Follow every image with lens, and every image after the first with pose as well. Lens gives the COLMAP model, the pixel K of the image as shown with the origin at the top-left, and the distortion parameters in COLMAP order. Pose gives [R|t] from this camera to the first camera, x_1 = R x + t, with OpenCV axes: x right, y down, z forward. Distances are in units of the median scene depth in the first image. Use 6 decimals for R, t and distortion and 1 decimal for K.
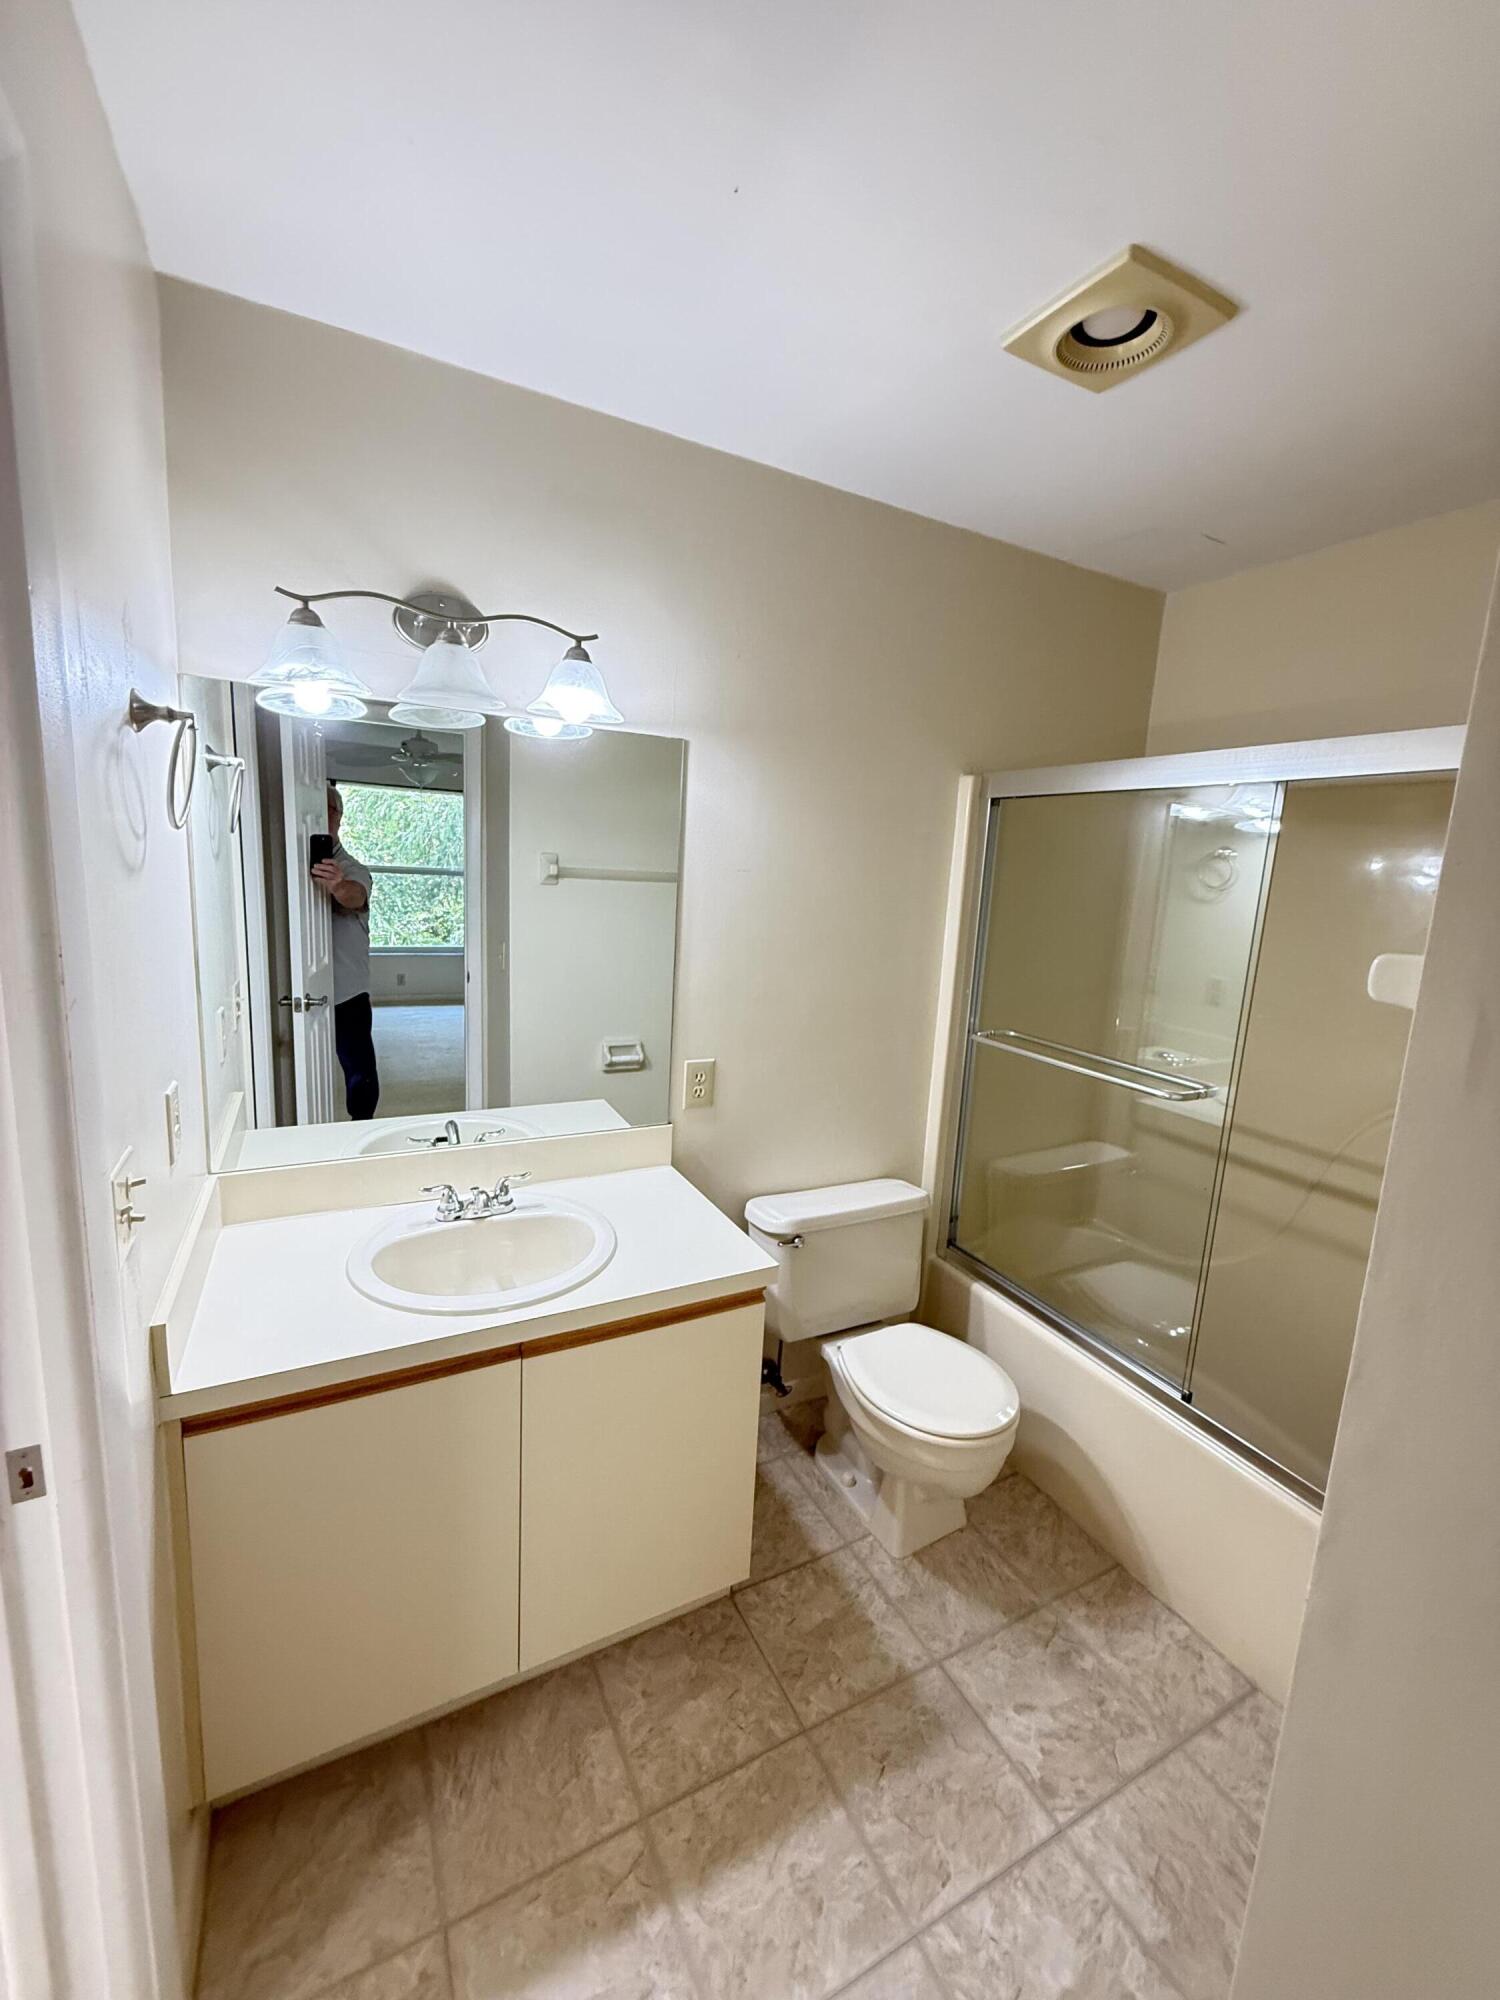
lens RADIAL K [[795.4, 0, 750.0], [0, 795.4, 1000.0], [0, 0, 1]] dist [0.000363, -0.000024]
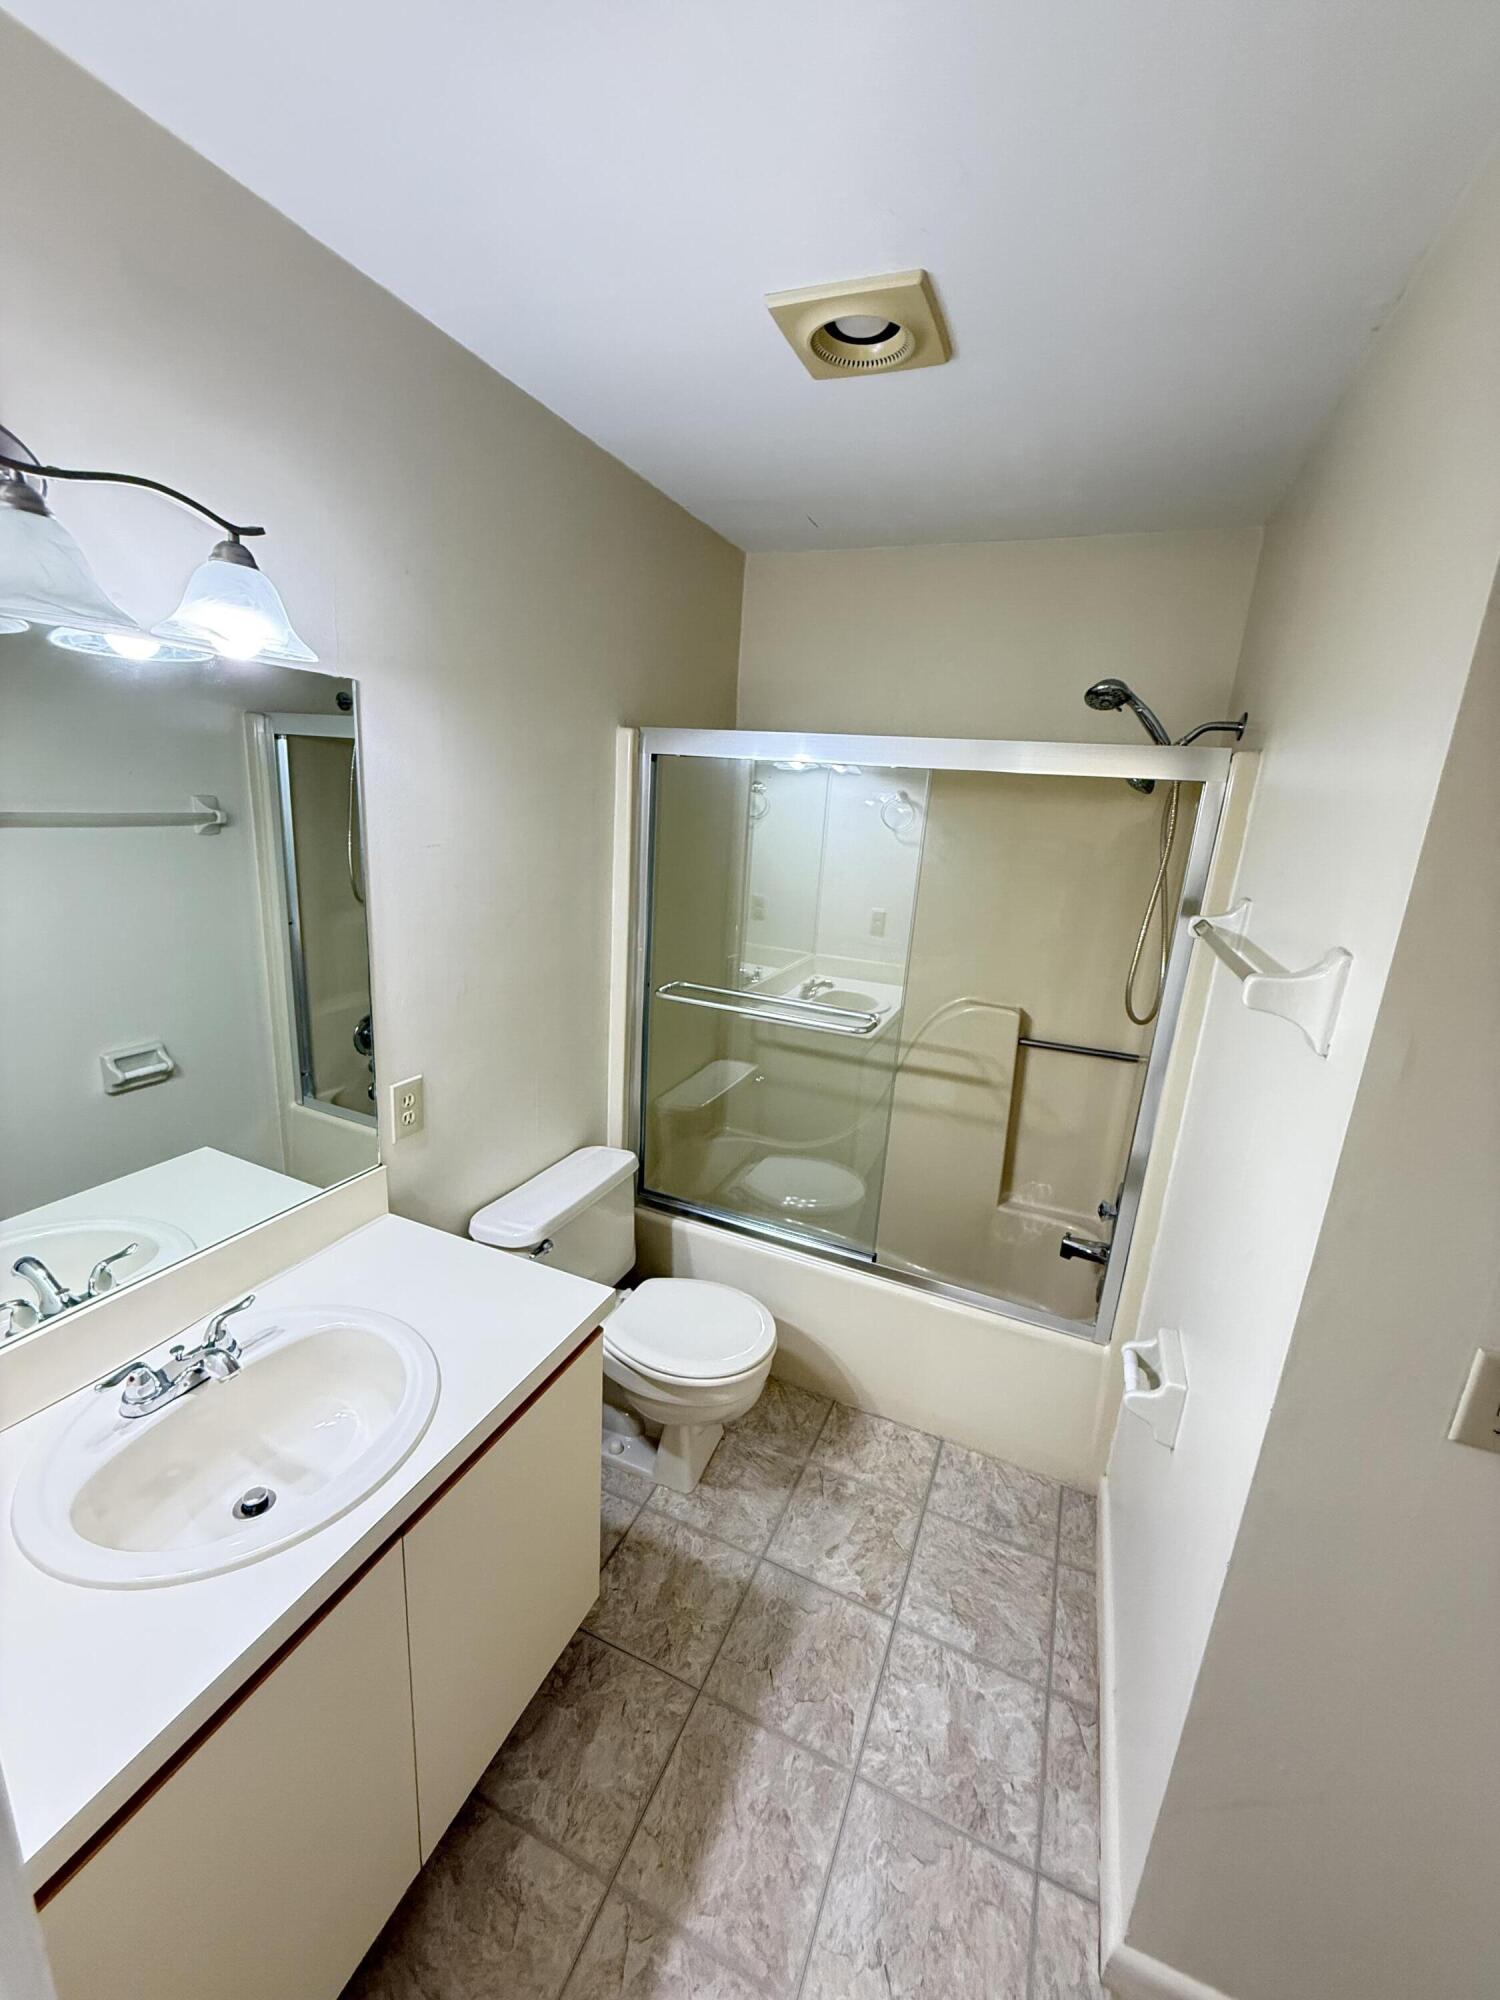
lens RADIAL K [[793.6, 0, 743.6], [0, 793.6, 996.7], [0, 0, 1]] dist [-0.001722, -0.000085]
pose [[0.780244, -0.158414, 0.605083, -0.358039], [0.081010, 0.984842, 0.153375, -0.140461], [-0.620208, -0.070652, 0.781250, 0.194736]]
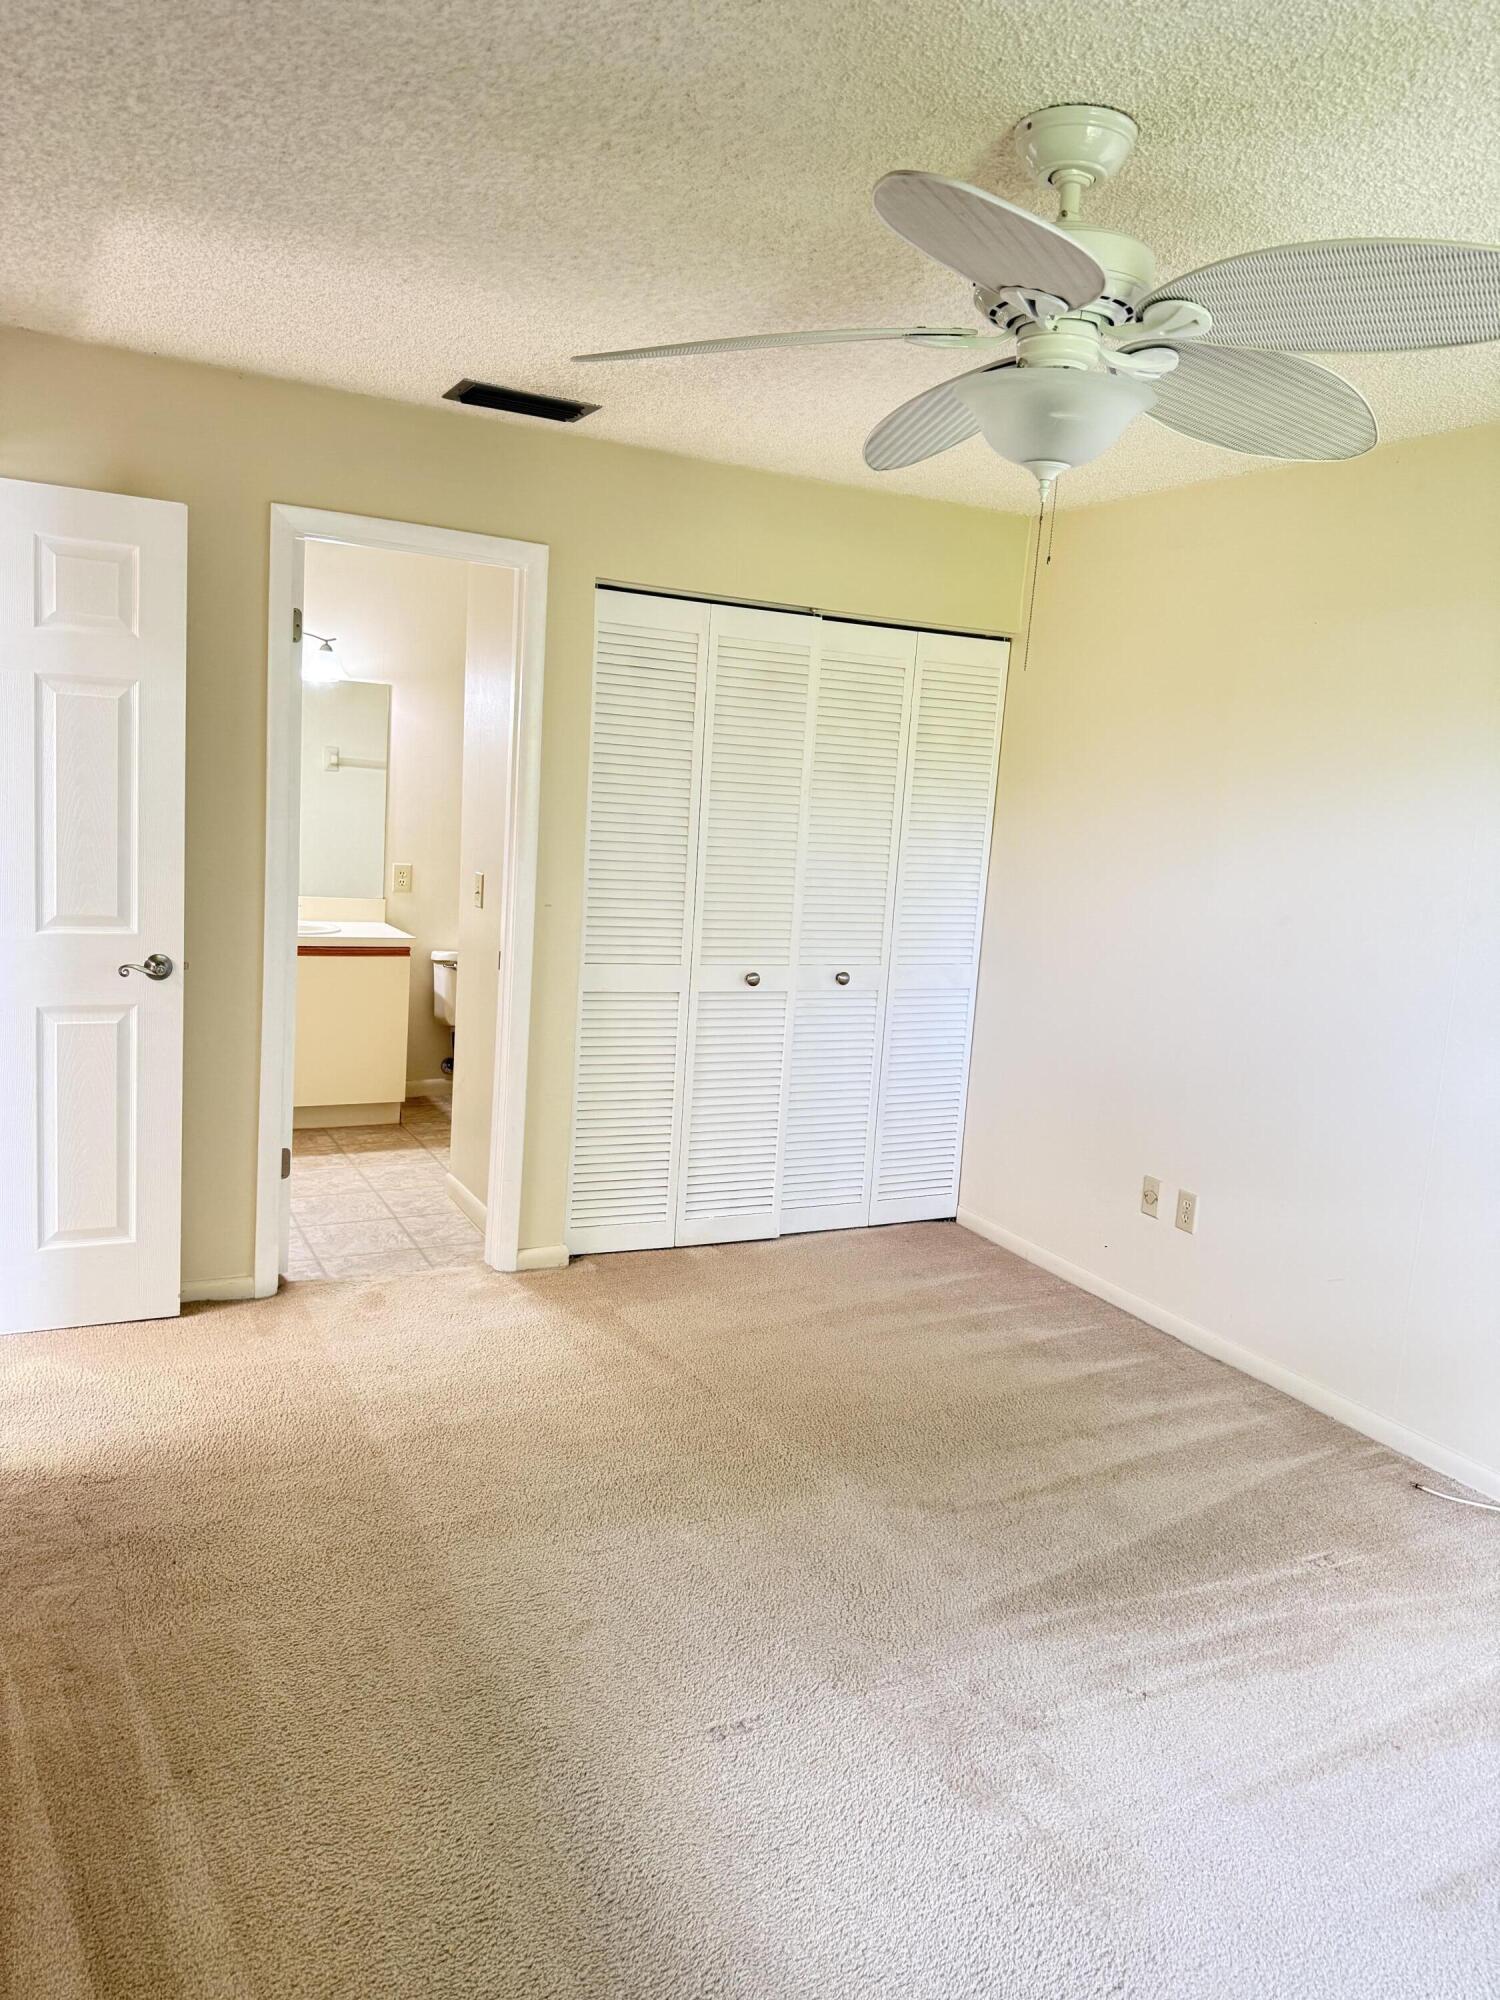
lens RADIAL K [[1432.8, 0, 750.0], [0, 1432.8, 1000.0], [0, 0, 1]] dist [0.089474, 0.000205]
pose [[0.999763, 0.014739, -0.016033, 0.999673], [-0.015102, 0.999627, -0.022763, 0.574986], [0.015691, 0.023000, 0.999612, -2.852100]]
